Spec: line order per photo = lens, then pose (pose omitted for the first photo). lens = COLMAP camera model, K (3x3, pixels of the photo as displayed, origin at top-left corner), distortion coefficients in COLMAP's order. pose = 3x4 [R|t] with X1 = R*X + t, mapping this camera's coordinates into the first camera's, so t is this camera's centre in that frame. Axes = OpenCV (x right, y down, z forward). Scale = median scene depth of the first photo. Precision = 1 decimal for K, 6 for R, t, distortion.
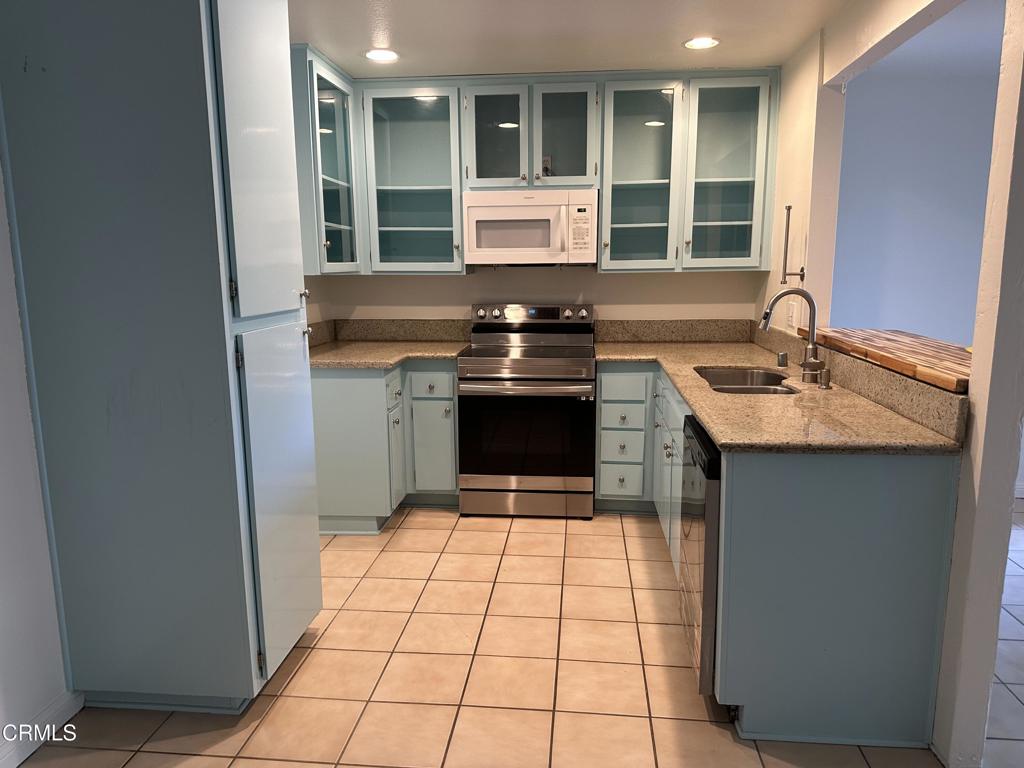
lens RADIAL K [[723.8, 0, 504.0], [0, 723.8, 394.2], [0, 0, 1]] dist [0.087531, -0.096959]
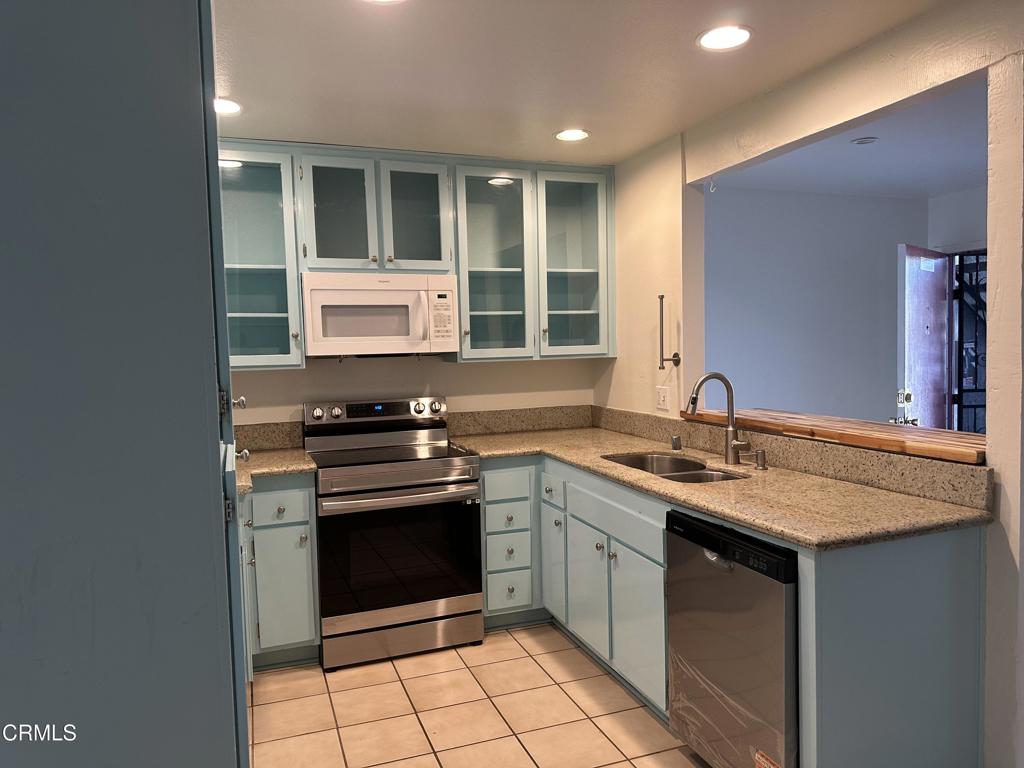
lens RADIAL K [[723.8, 0, 513.9], [0, 723.8, 384.7], [0, 0, 1]] dist [0.087531, -0.096959]
pose [[0.894811, -0.039661, 0.444680, -0.224758], [0.099022, 0.988868, -0.111060, -0.031825], [-0.435325, 0.143411, 0.888777, 0.164968]]
